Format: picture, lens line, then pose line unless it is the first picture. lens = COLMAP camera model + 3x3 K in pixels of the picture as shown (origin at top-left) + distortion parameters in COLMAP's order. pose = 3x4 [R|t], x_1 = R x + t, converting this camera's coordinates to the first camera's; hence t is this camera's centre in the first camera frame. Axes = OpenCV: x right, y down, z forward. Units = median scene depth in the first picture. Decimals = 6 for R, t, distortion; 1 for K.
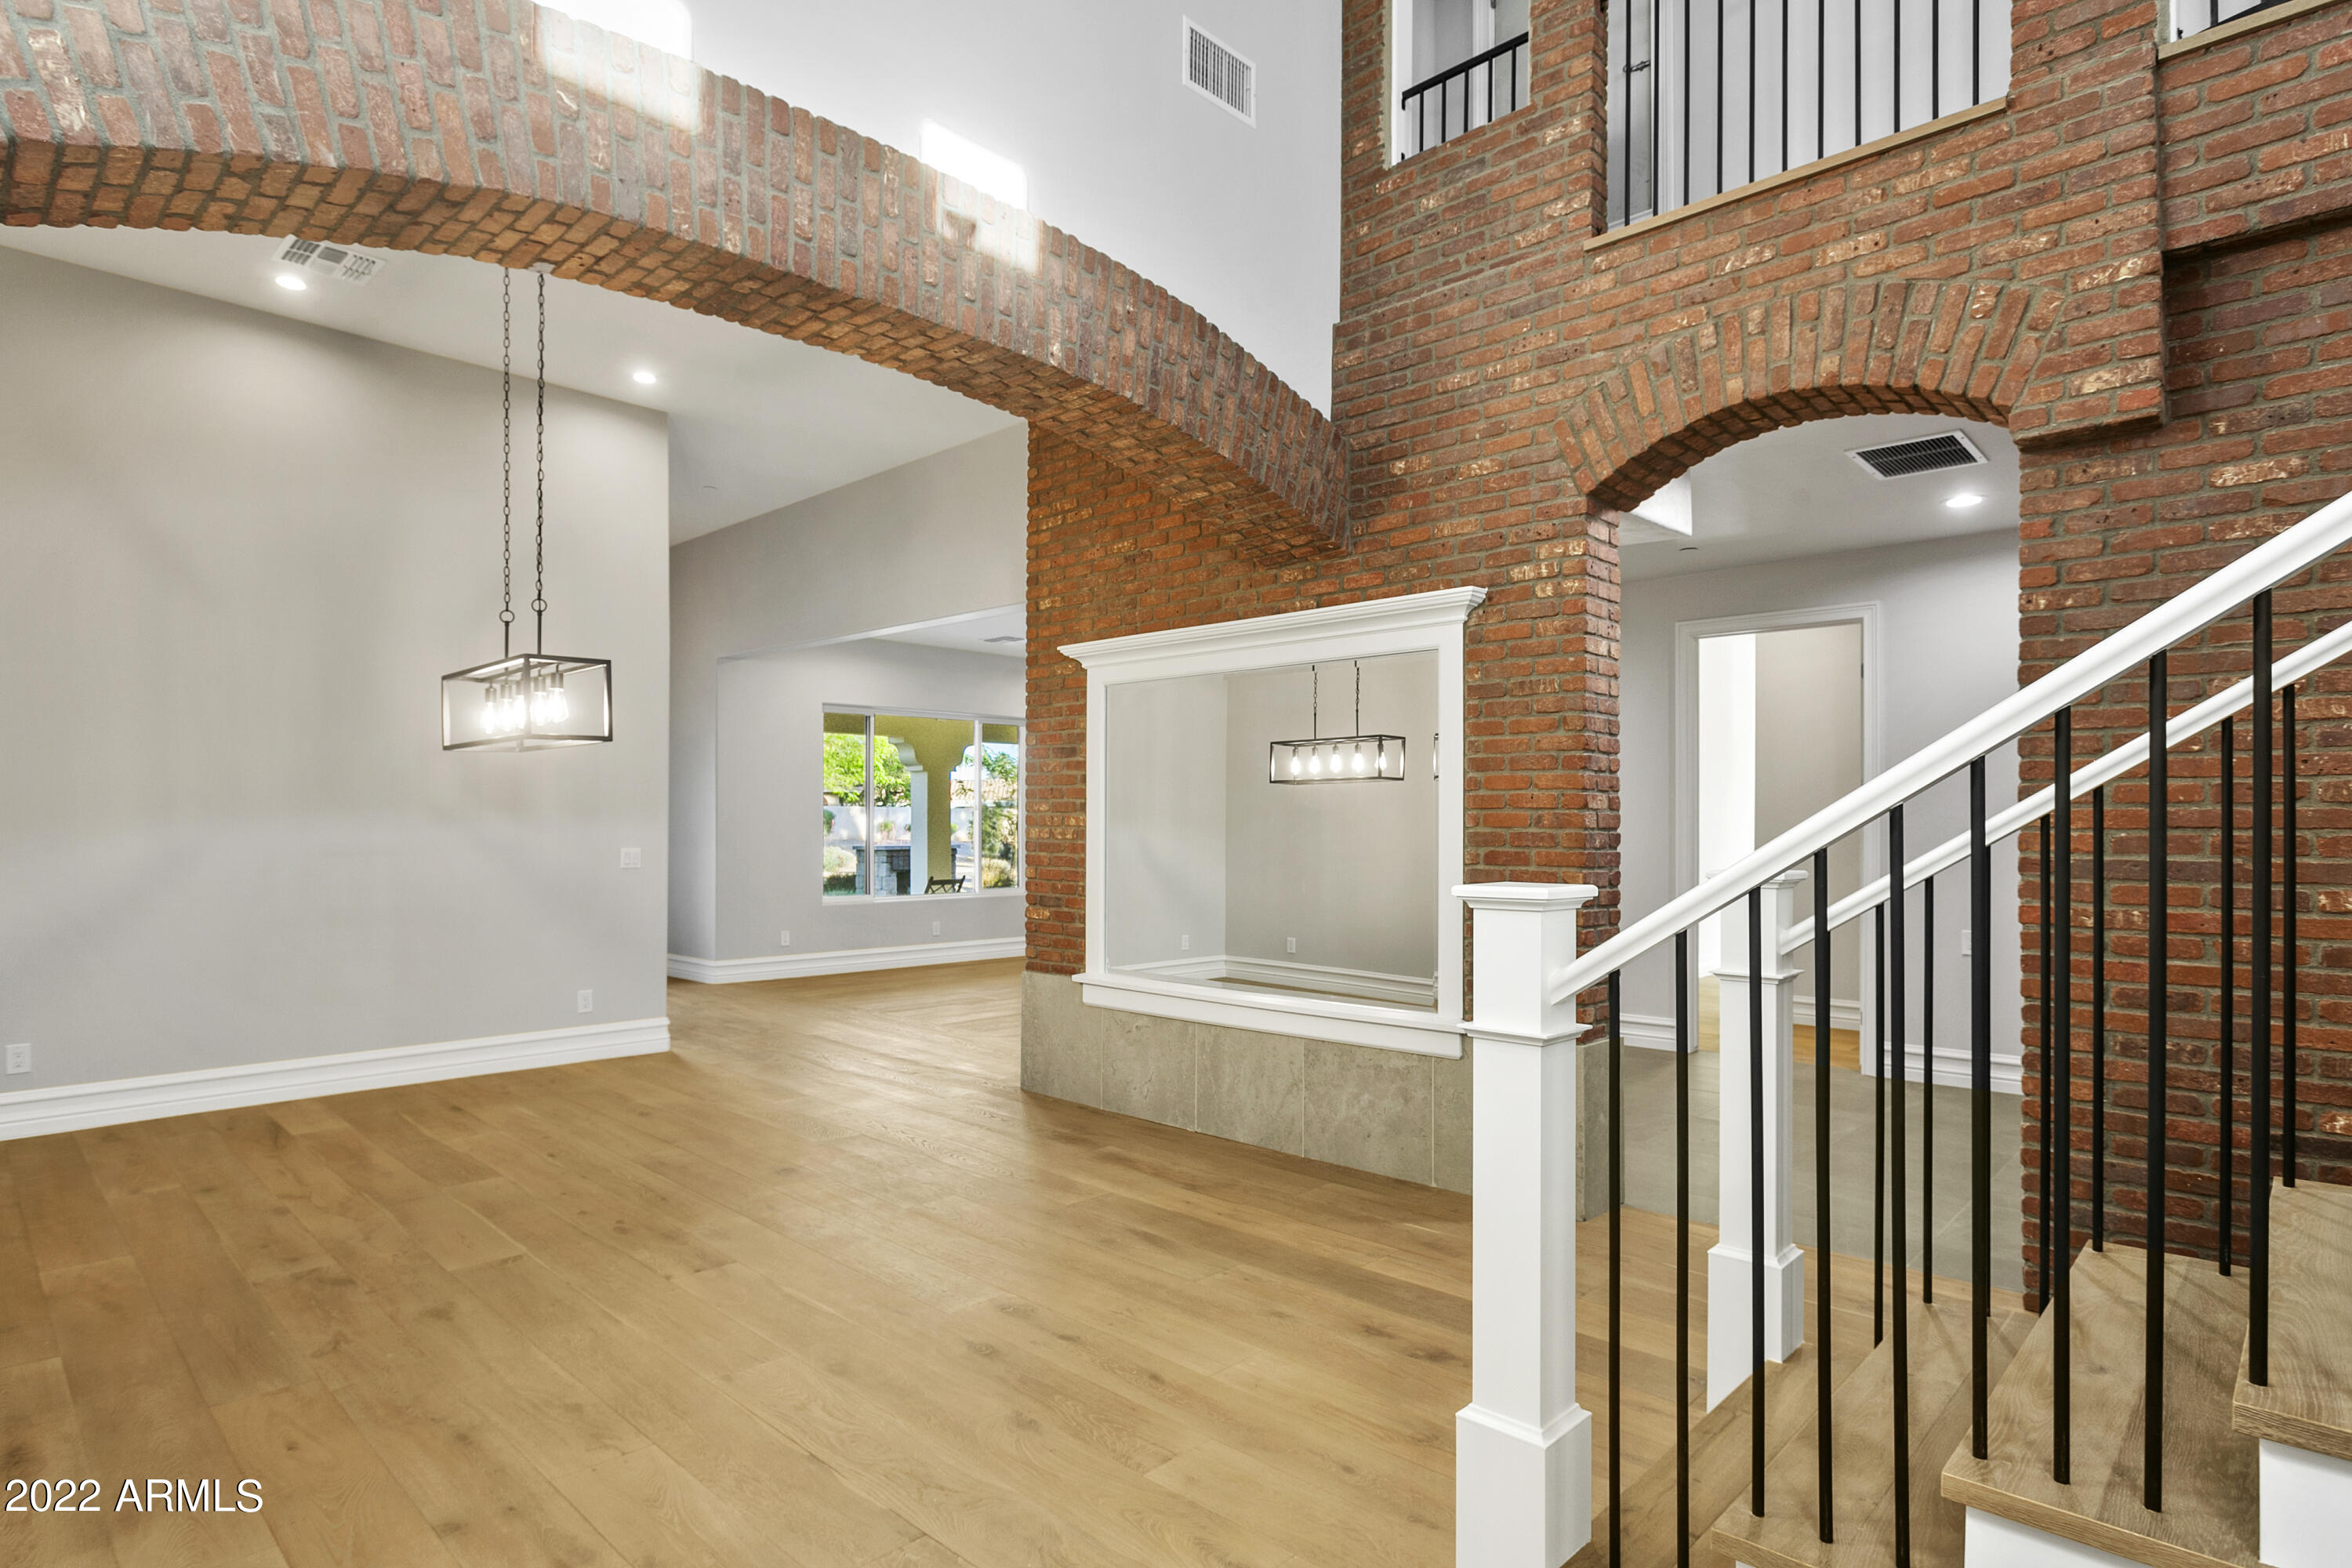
lens RADIAL K [[1213.2, 0, 1192.4], [0, 1213.2, 823.1], [0, 0, 1]] dist [-0.013201, 0.007145]
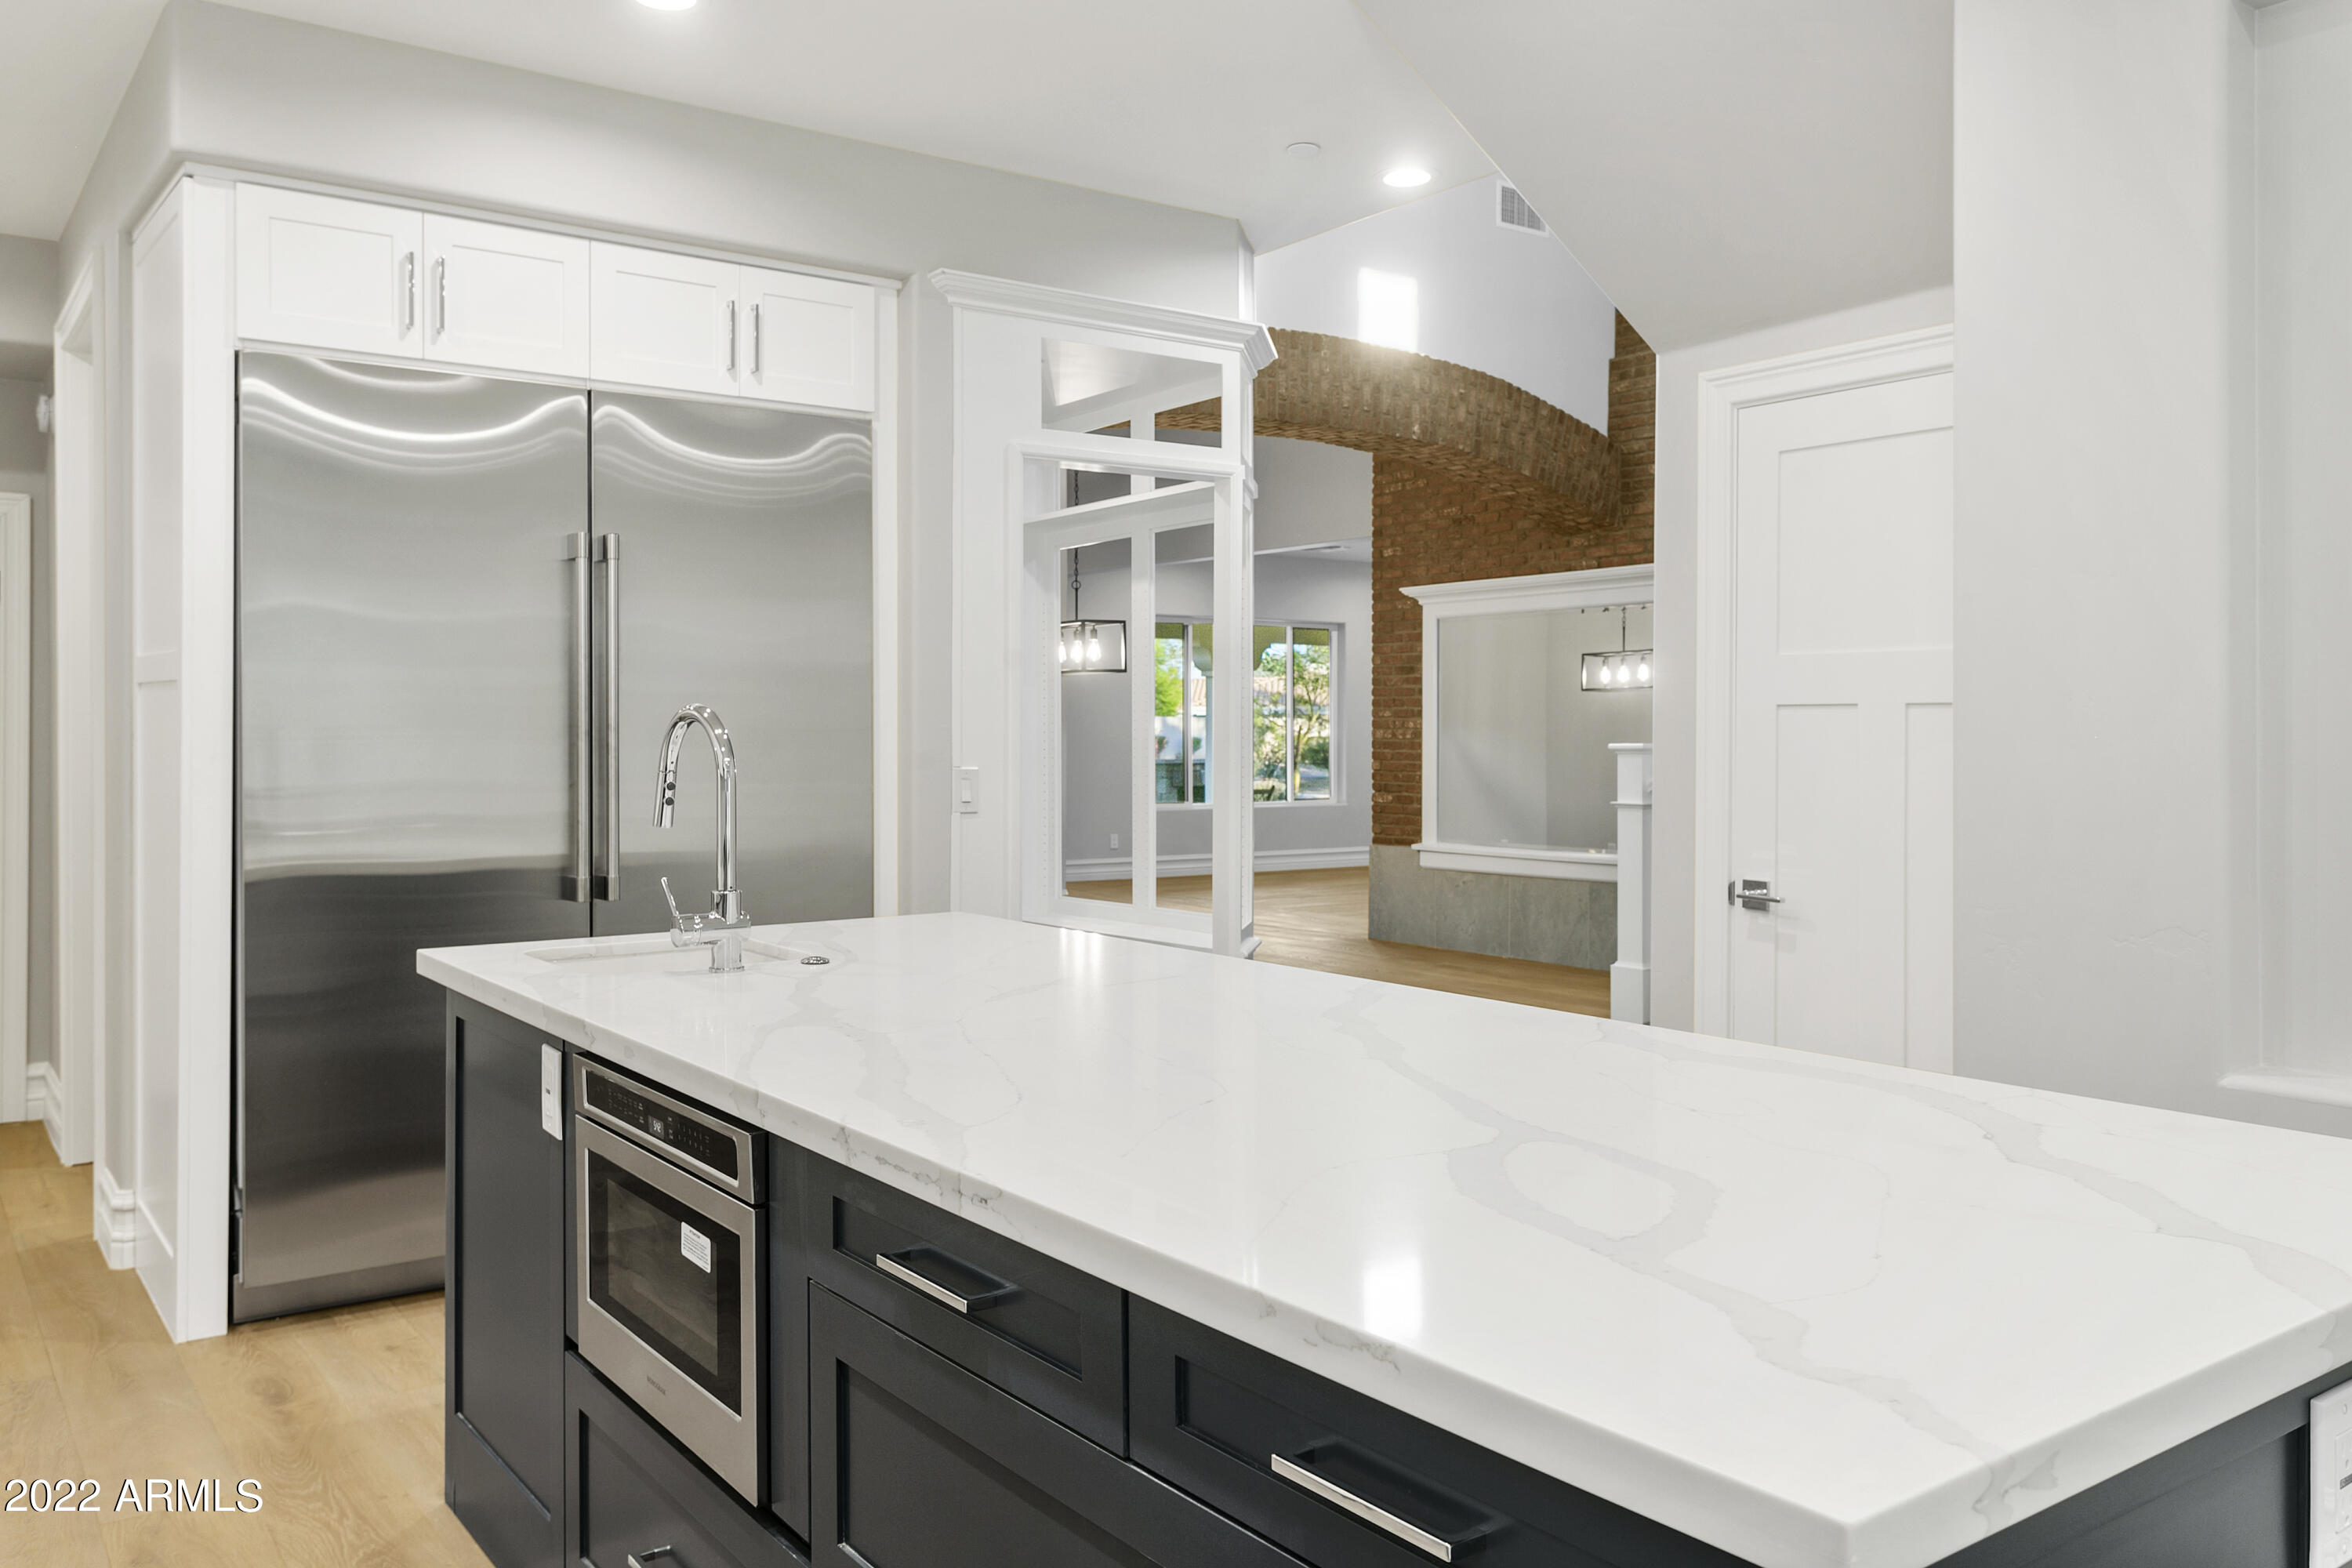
lens RADIAL K [[1840.6, 0, 1178.6], [0, 1840.6, 759.8], [0, 0, 1]] dist [0.032484, 0.000912]
pose [[0.982746, -0.001493, -0.184954, 0.024966], [0.003707, 0.999926, 0.011629, 0.016000], [0.184922, -0.012114, 0.982678, -1.256210]]
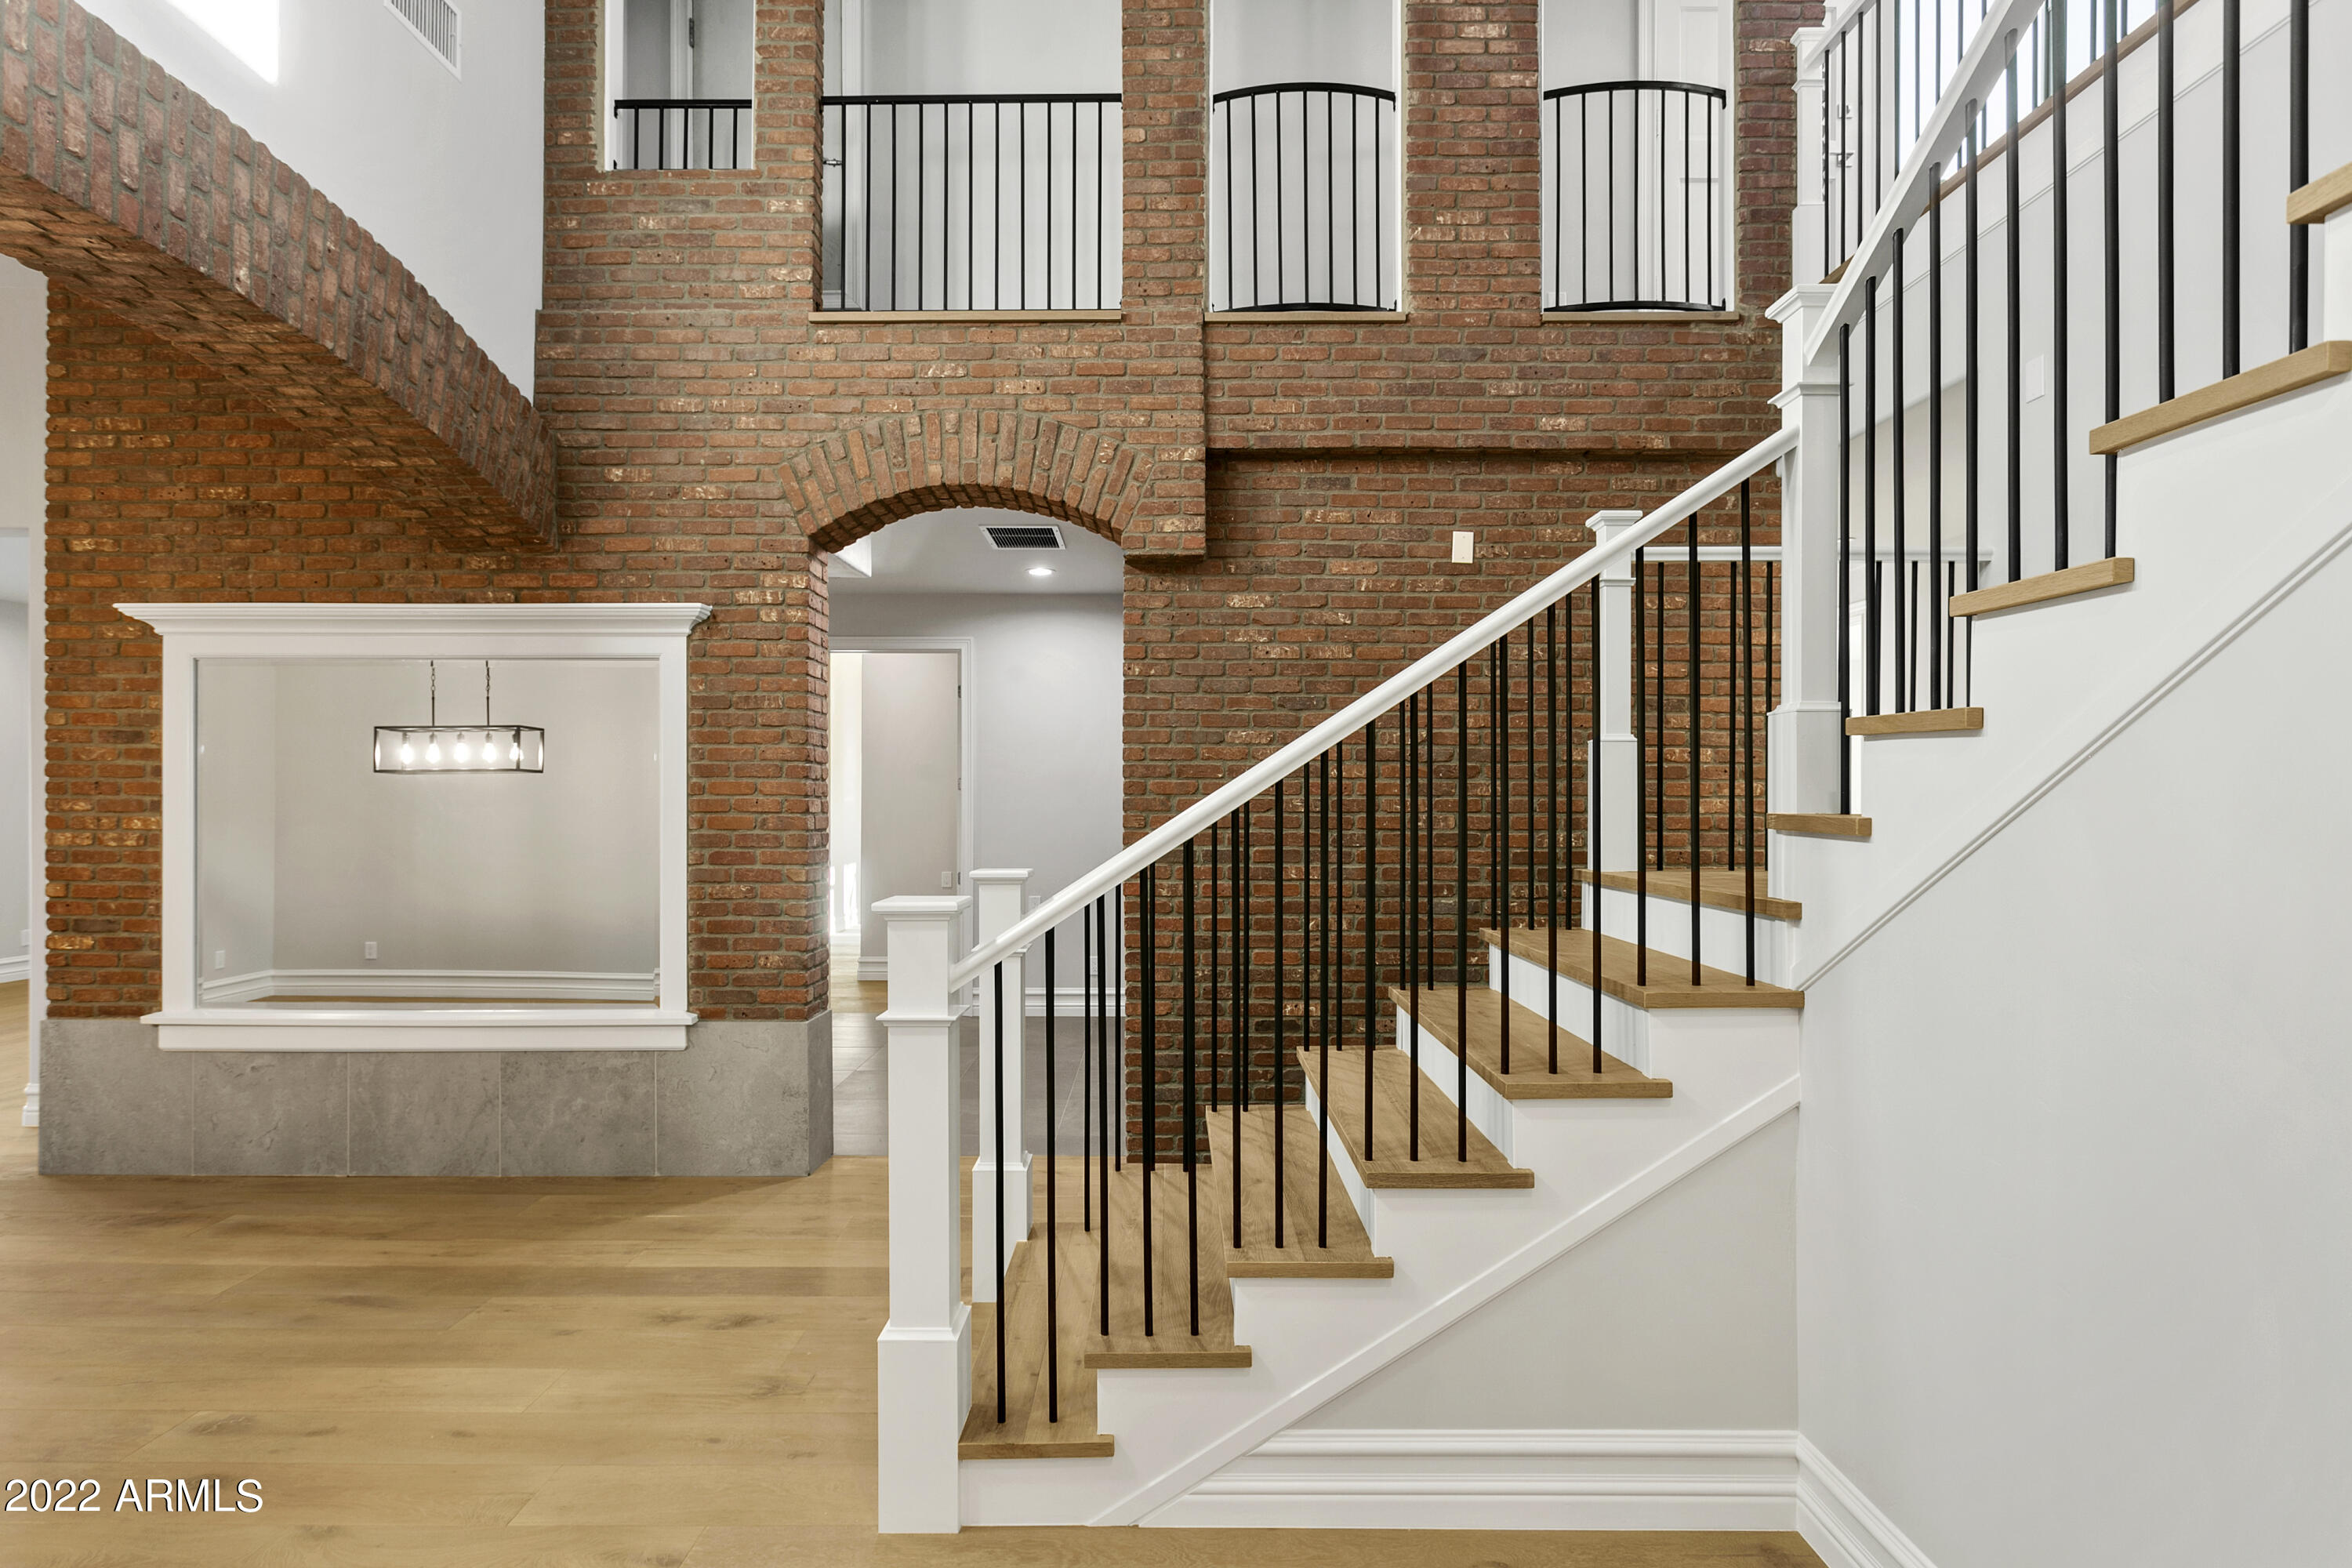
lens RADIAL K [[1160.8, 0, 1148.1], [0, 1160.8, 805.4], [0, 0, 1]] dist [-0.007939, 0.003358]
pose [[0.732551, -0.004794, 0.680696, -0.171271], [0.000267, 0.999977, 0.006756, -0.024681], [-0.680713, -0.004768, 0.732535, -0.013254]]
